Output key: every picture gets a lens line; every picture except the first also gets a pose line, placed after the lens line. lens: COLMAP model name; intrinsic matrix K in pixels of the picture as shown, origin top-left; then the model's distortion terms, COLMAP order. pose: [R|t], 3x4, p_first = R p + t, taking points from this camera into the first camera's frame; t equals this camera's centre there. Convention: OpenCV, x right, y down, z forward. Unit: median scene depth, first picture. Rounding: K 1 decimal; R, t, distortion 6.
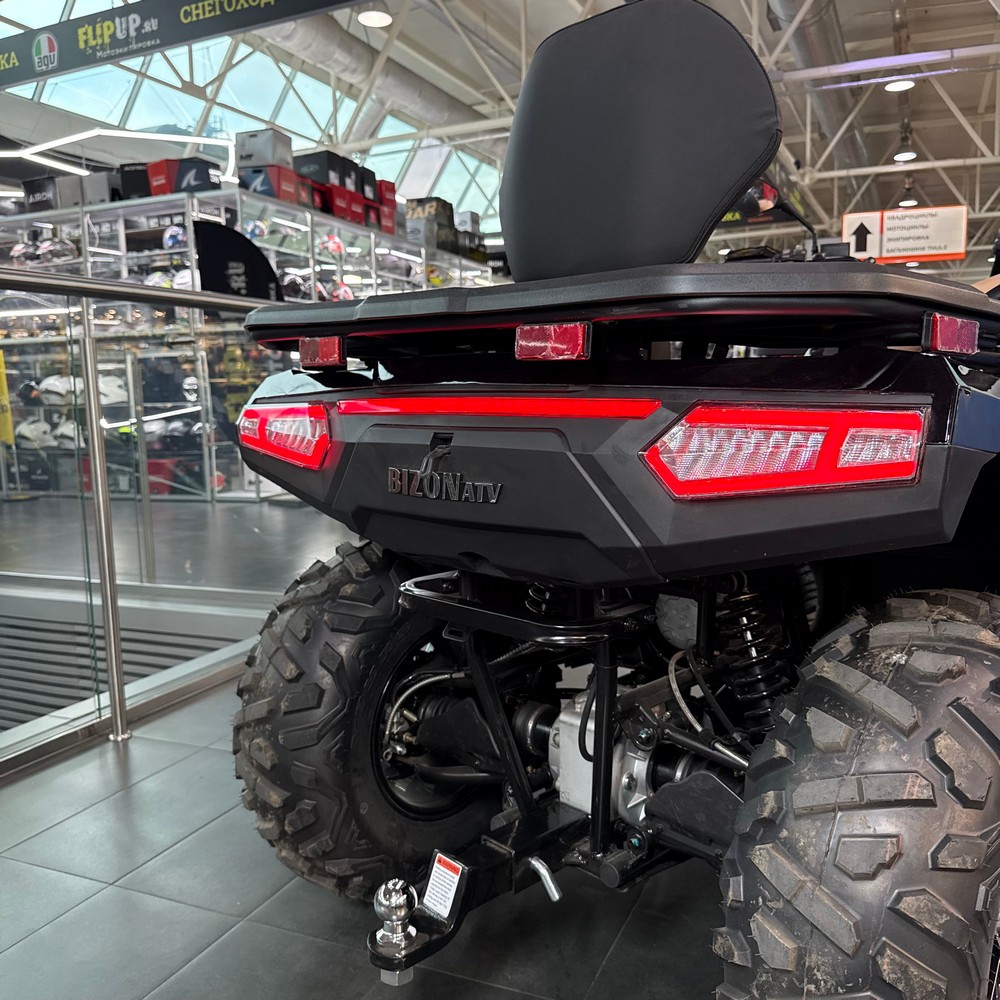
lens RADIAL K [[1004.4, 0, 503.0], [0, 1004.4, 515.3], [0, 0, 1]] dist [0.028973, 0.000000]
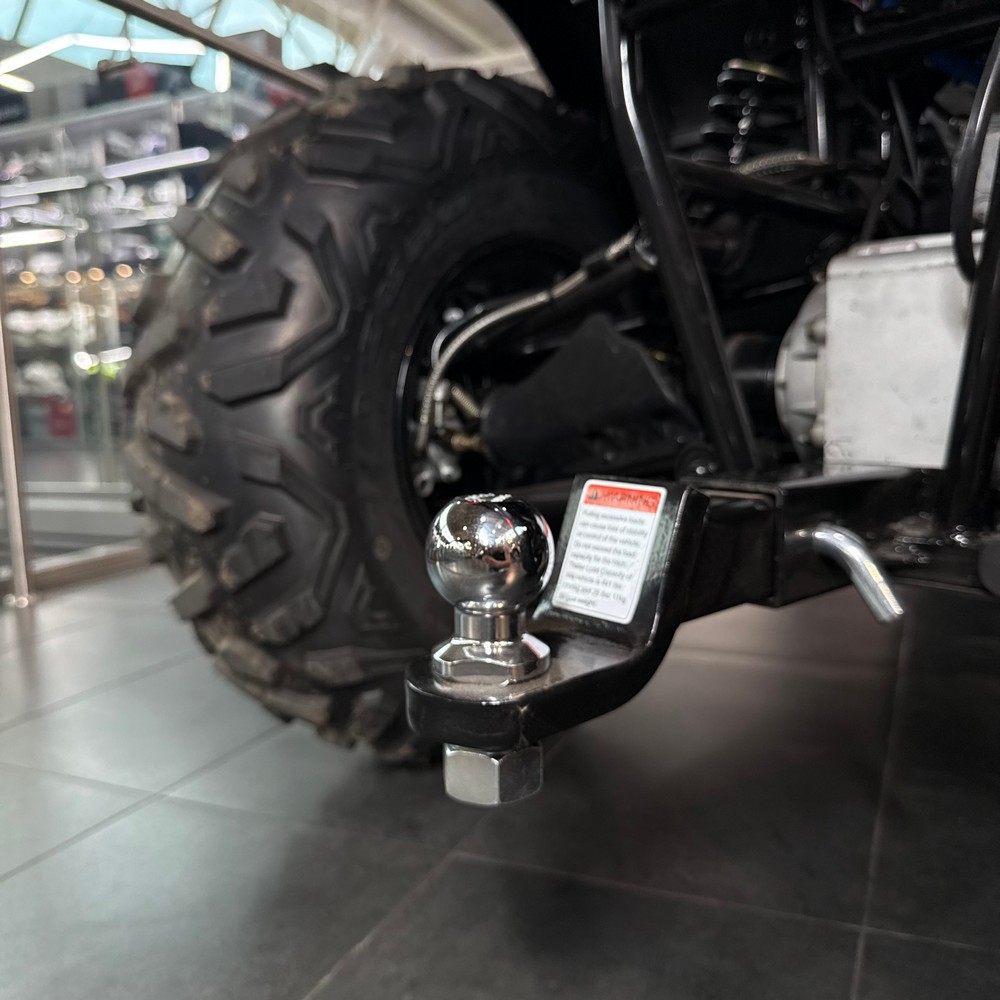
lens RADIAL K [[1004.4, 0, 504.9], [0, 1004.4, 508.8], [0, 0, 1]] dist [0.028973, 0.000000]
pose [[0.999836, -0.016855, -0.006684, -0.074777], [0.016758, 0.999758, -0.014247, 0.284453], [0.006923, 0.014133, 0.999876, 0.511481]]
